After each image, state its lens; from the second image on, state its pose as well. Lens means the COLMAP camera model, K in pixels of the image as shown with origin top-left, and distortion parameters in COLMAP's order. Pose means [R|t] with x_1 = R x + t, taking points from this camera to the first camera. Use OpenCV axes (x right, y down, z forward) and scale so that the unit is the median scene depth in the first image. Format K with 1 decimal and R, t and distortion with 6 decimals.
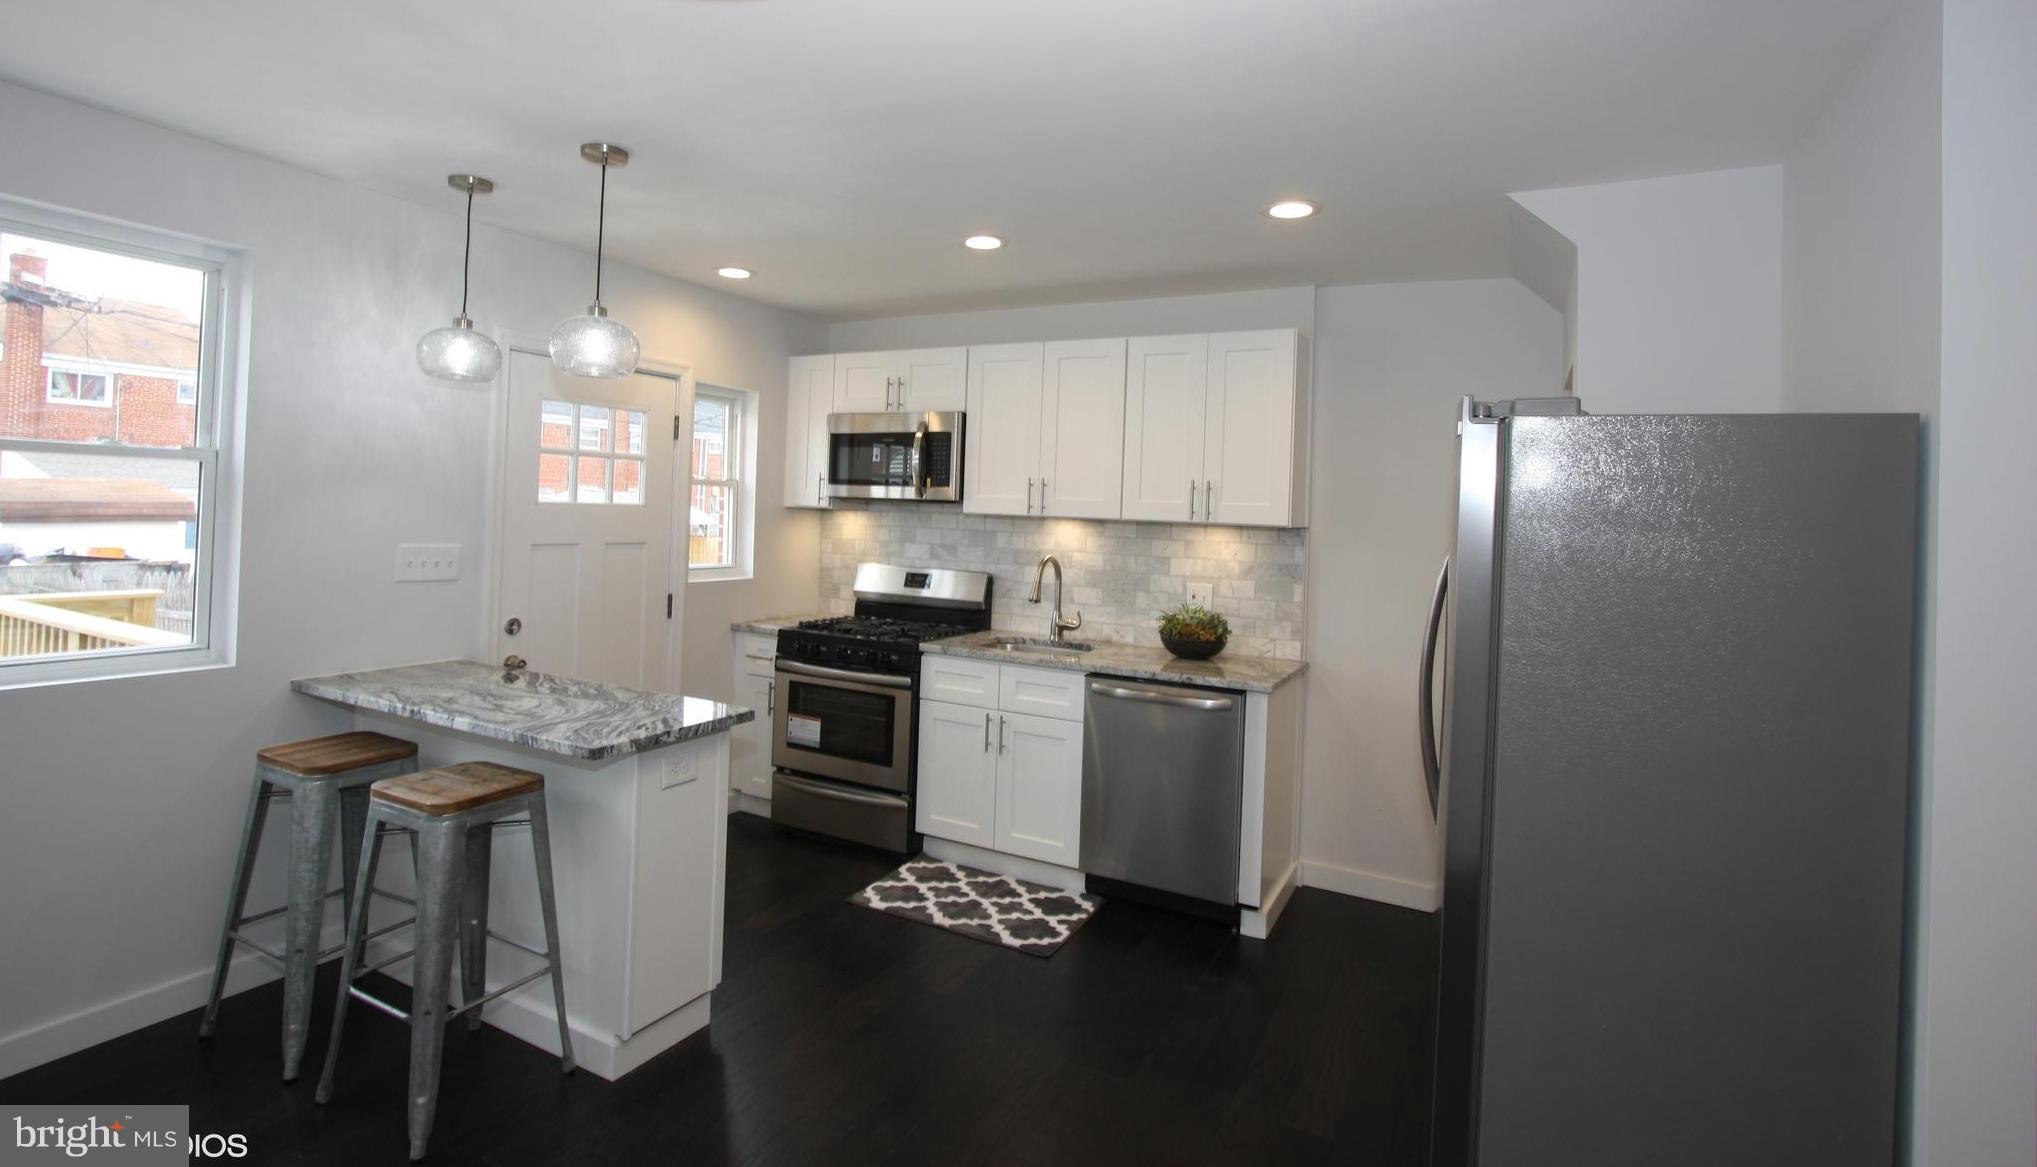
lens RADIAL K [[939.5, 0, 1021.6], [0, 939.5, 503.2], [0, 0, 1]] dist [0.000825, -0.000111]
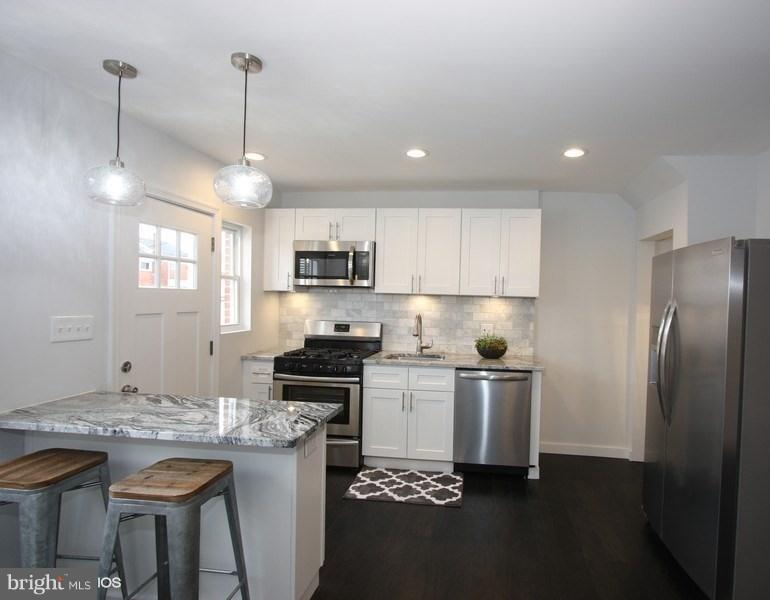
lens RADIAL K [[406.2, 0, 437.0], [0, 406.2, 304.6], [0, 0, 1]] dist [-0.000763, 0.000377]
pose [[0.929979, -0.019153, 0.367113, -0.273853], [0.006683, 0.999358, 0.035210, 0.006176], [-0.367552, -0.030291, 0.929510, 0.164428]]
